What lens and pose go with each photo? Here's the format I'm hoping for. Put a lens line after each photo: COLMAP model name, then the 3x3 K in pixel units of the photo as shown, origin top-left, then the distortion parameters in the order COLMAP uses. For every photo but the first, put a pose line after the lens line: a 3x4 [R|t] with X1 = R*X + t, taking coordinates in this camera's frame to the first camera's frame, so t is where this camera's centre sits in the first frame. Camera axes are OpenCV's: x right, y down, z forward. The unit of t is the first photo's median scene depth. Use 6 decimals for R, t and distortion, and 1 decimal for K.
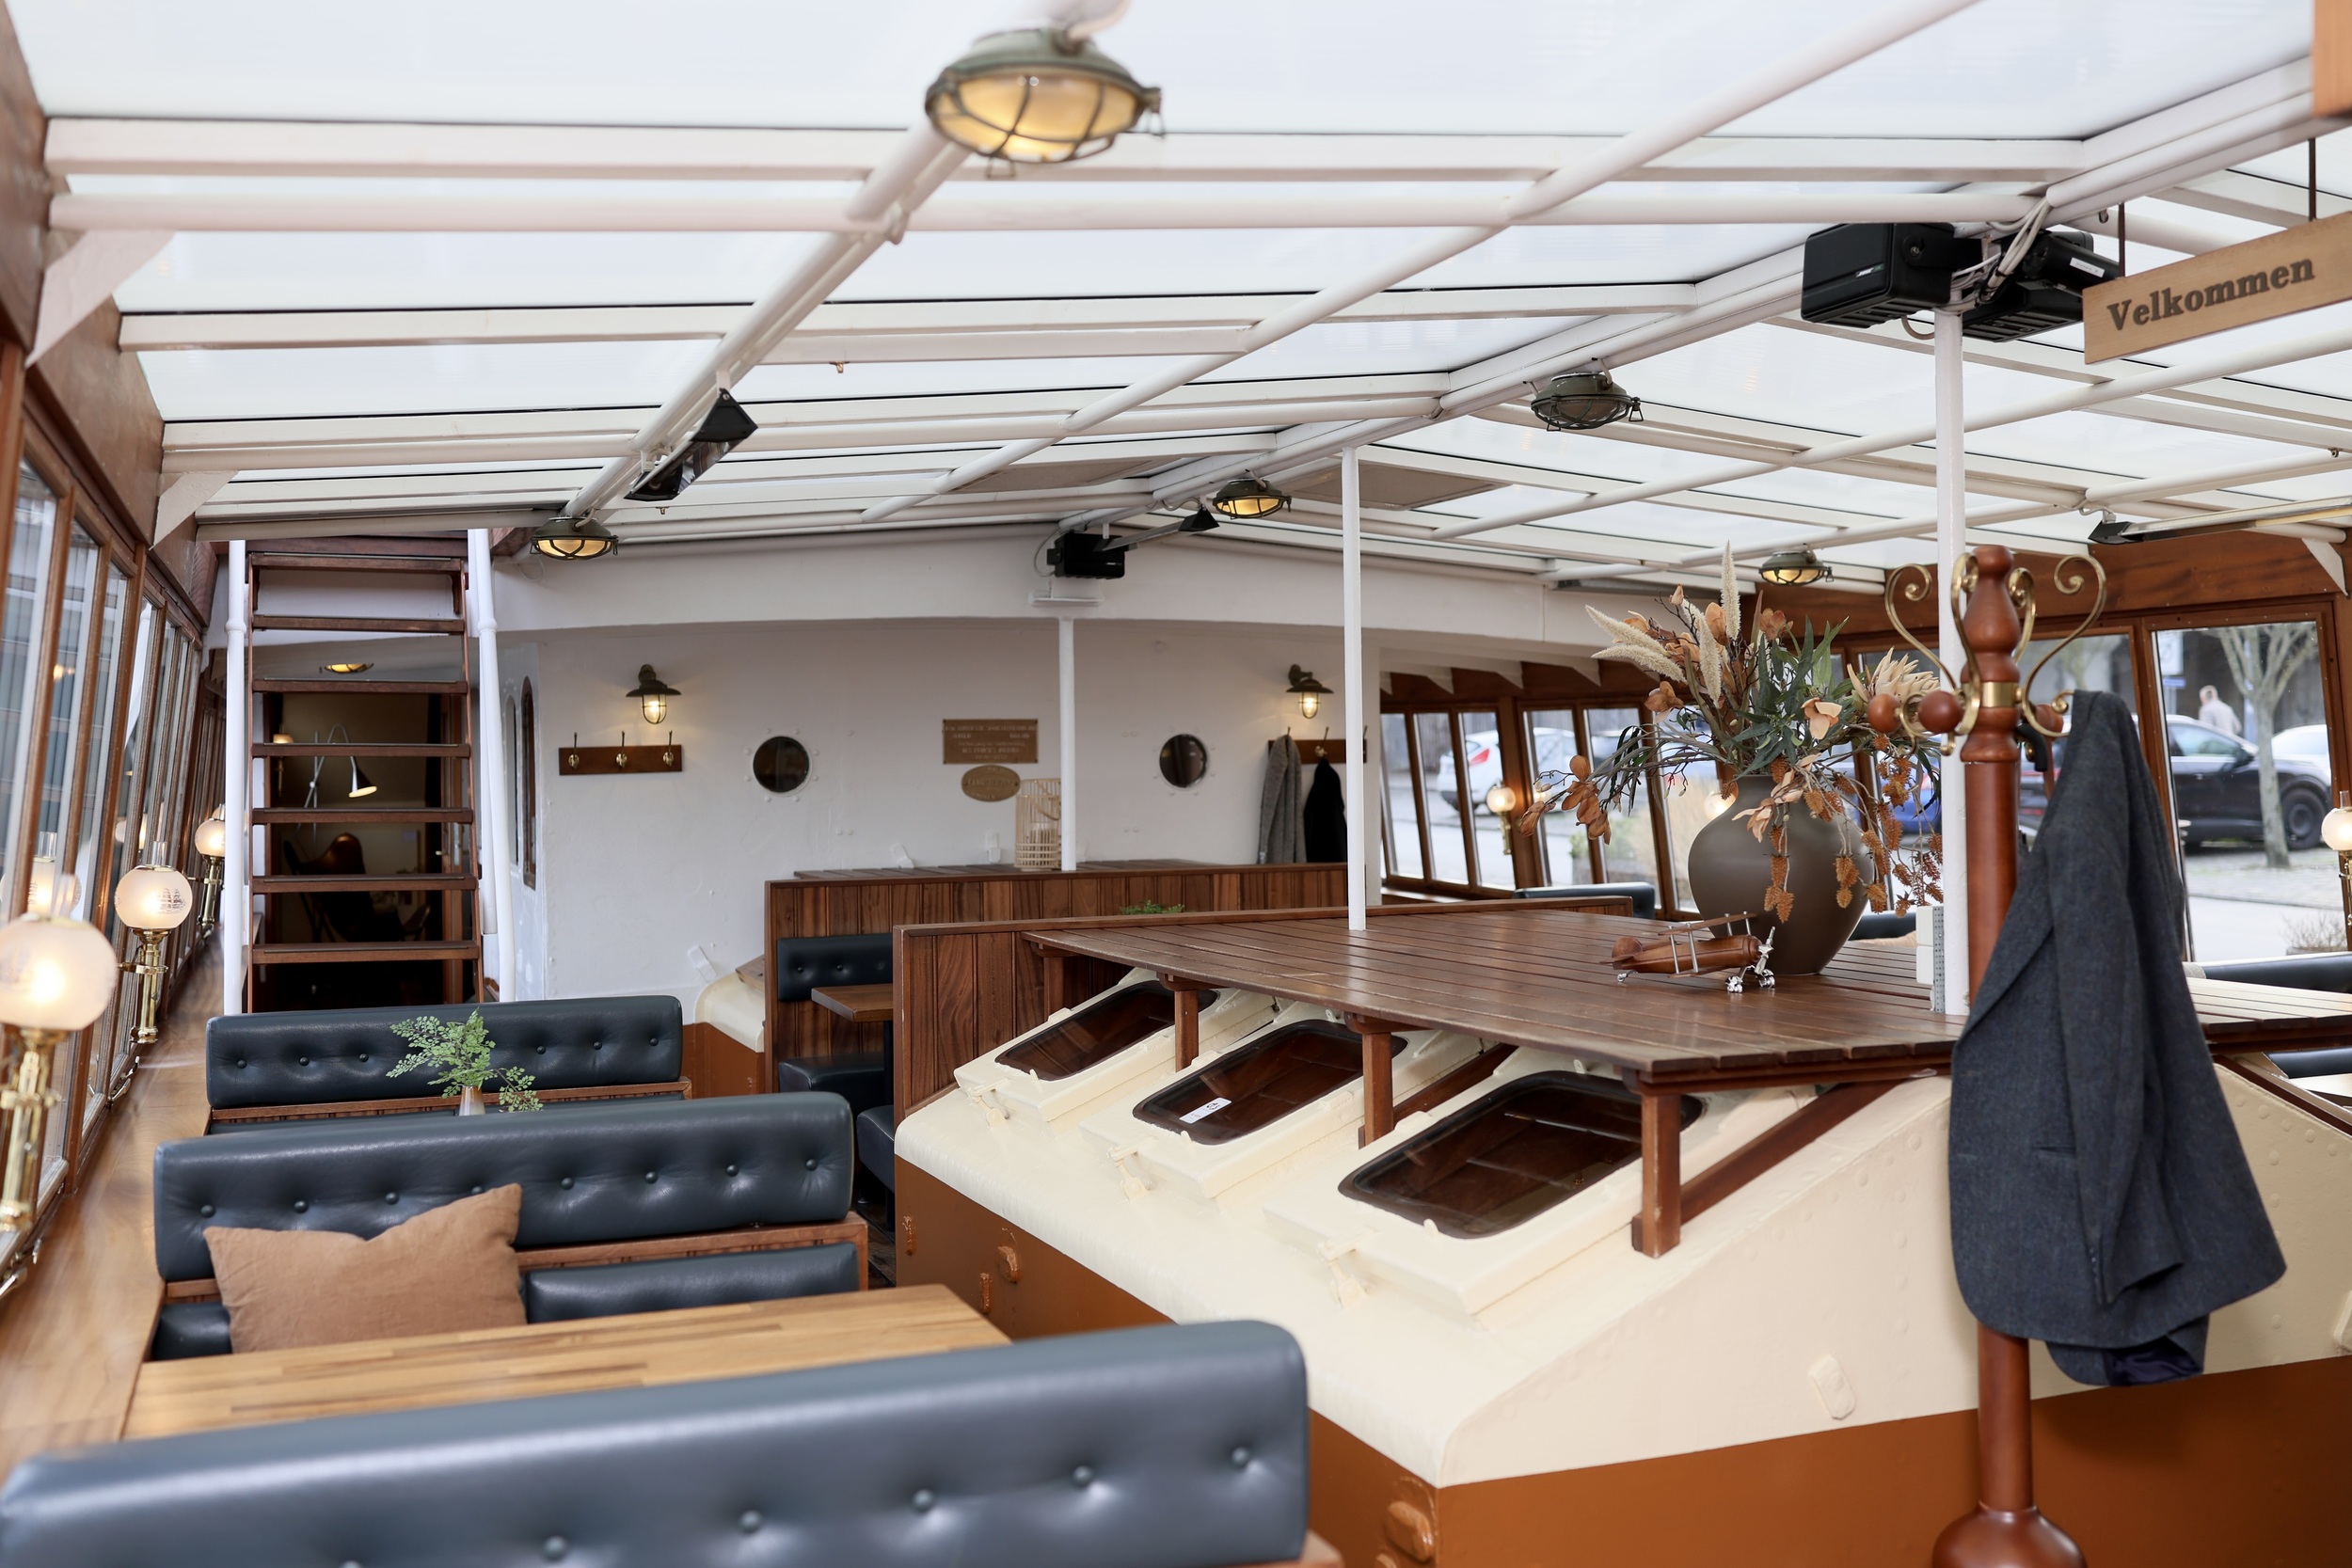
lens RADIAL K [[2227.6, 0, 1175.8], [0, 2227.6, 774.9], [0, 0, 1]] dist [-0.003433, 0.013536]
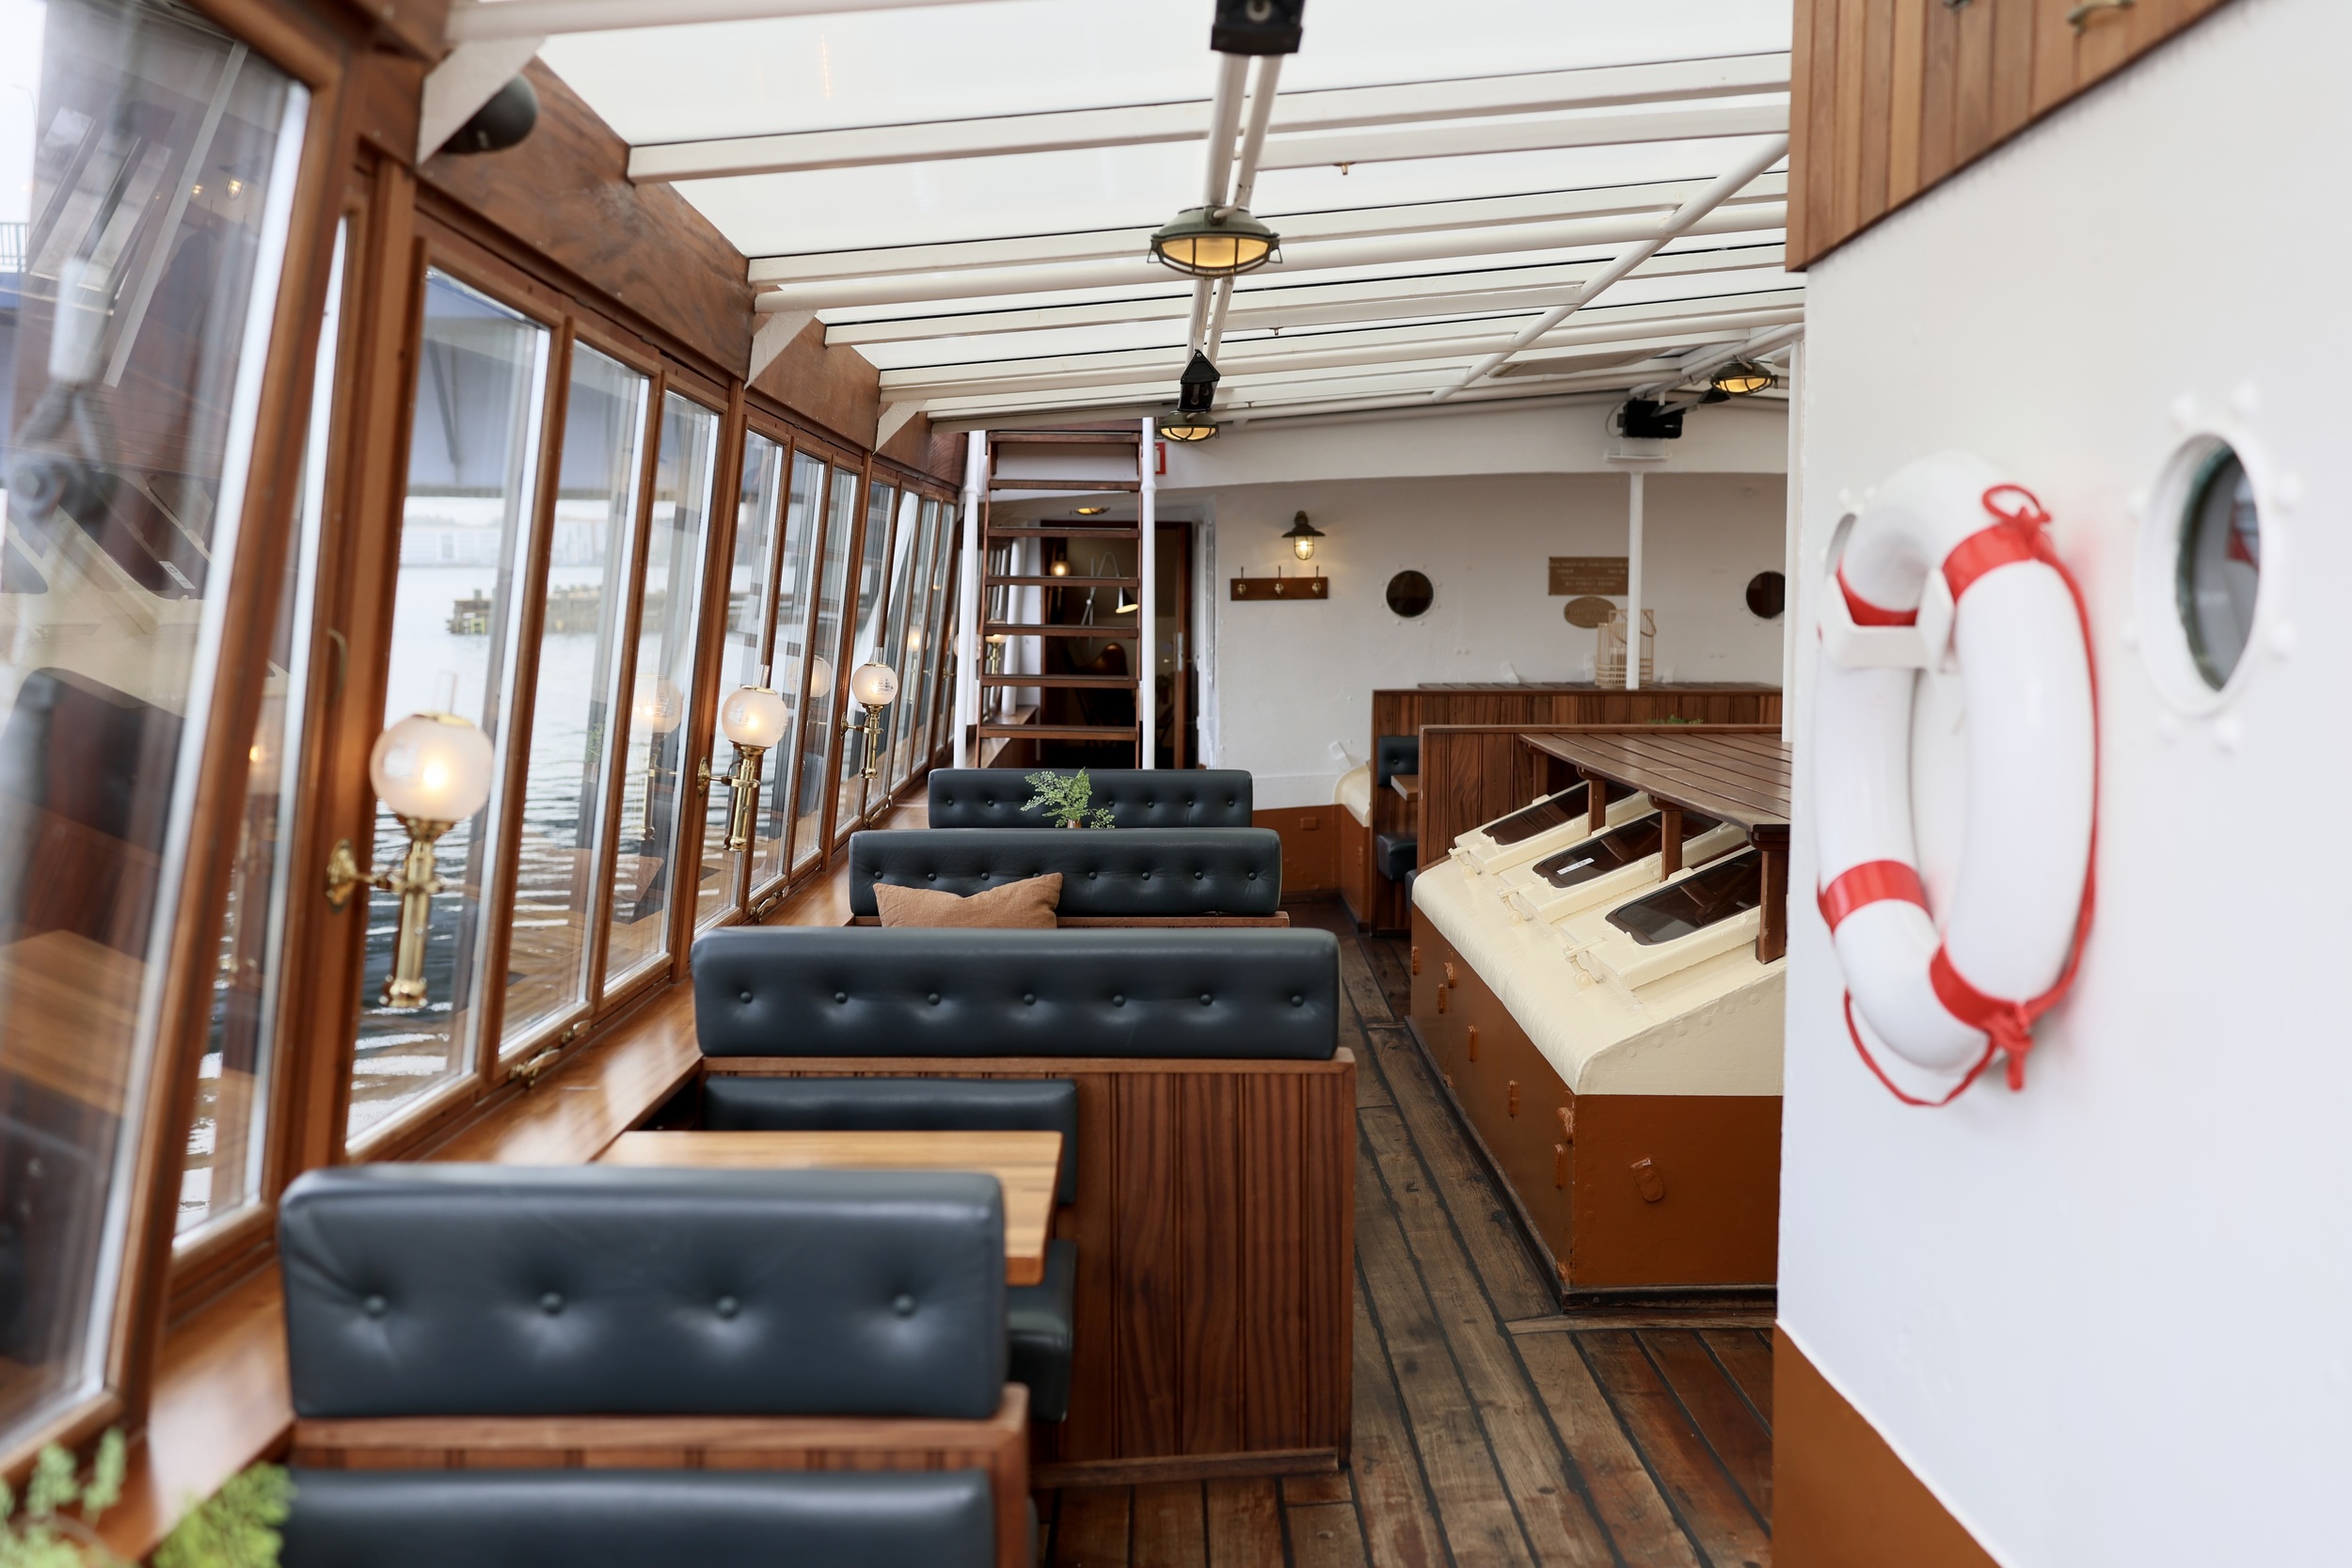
lens RADIAL K [[2237.2, 0, 1139.5], [0, 2237.2, 784.3], [0, 0, 1]] dist [0.013510, 0.009833]
pose [[0.926544, 0.045611, -0.373412, 0.275436], [-0.013326, 0.995979, 0.088591, -0.014258], [0.375951, -0.077108, 0.923426, -0.343069]]
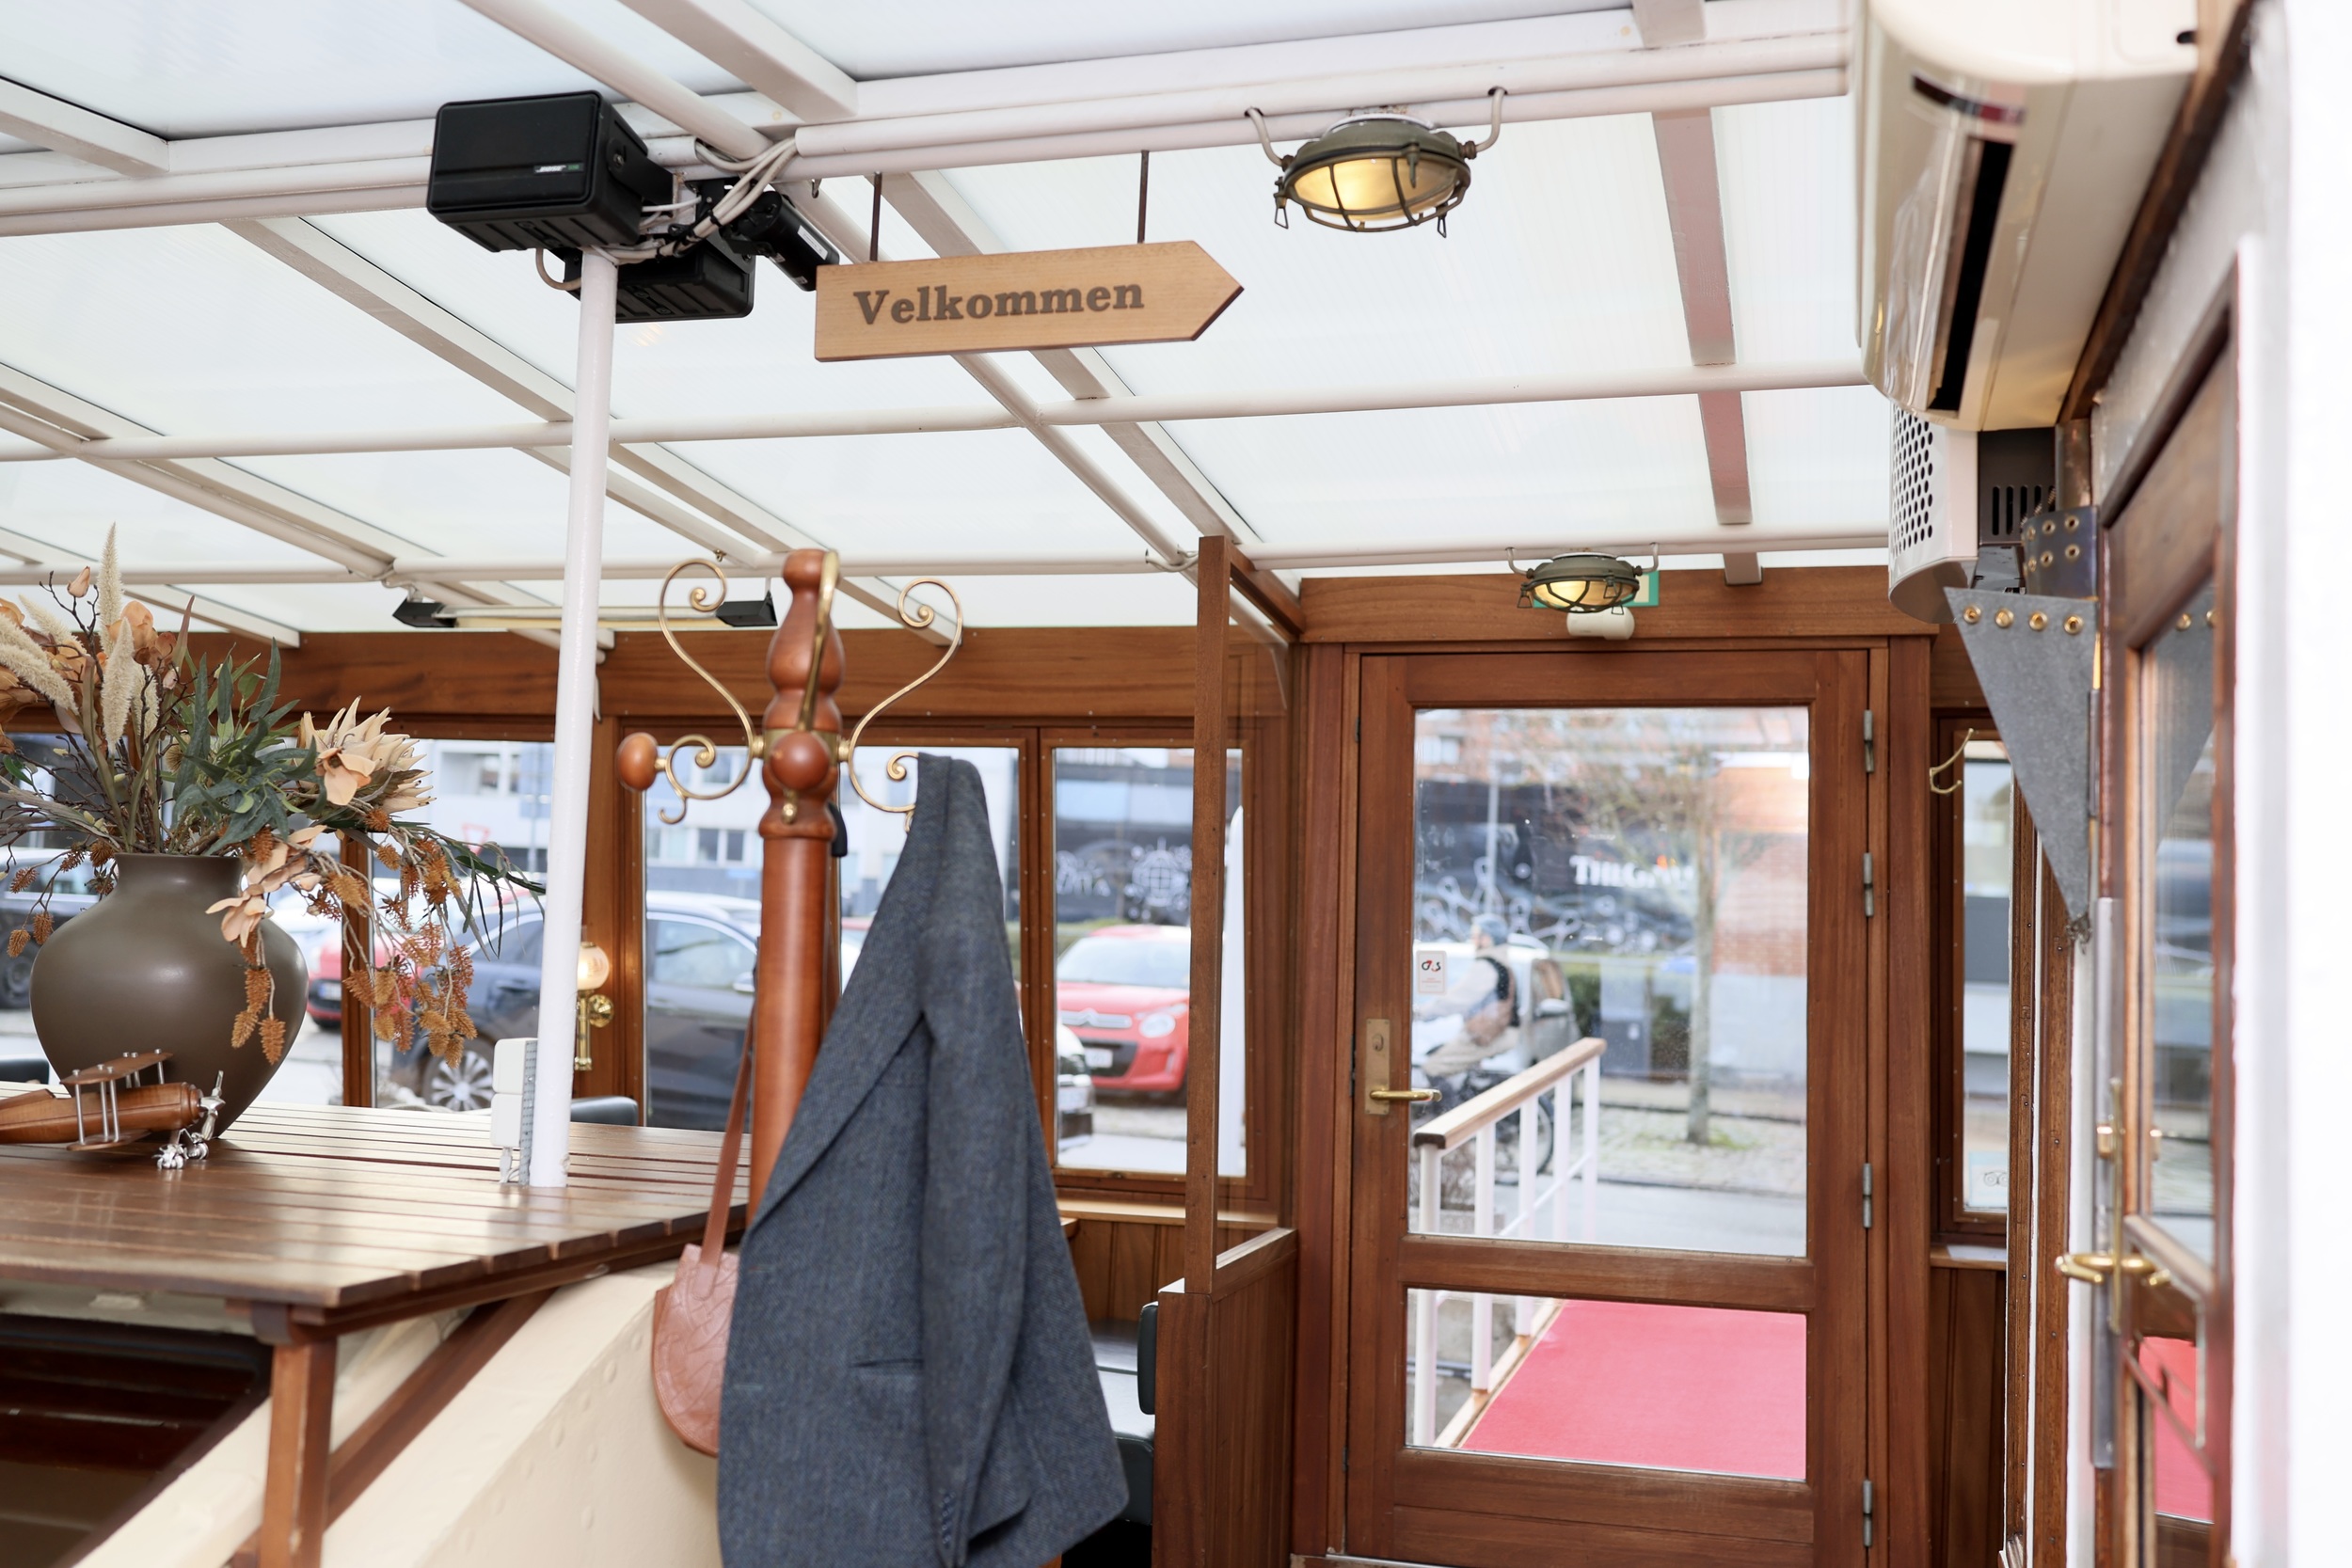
lens RADIAL K [[2253.1, 0, 1176.0], [0, 2253.1, 783.1], [0, 0, 1]] dist [0.000699, 0.010493]
pose [[0.612259, 0.094555, 0.784983, -0.108489], [-0.044289, 0.995366, -0.085352, 0.025128], [-0.789416, 0.017491, 0.613609, 0.328300]]
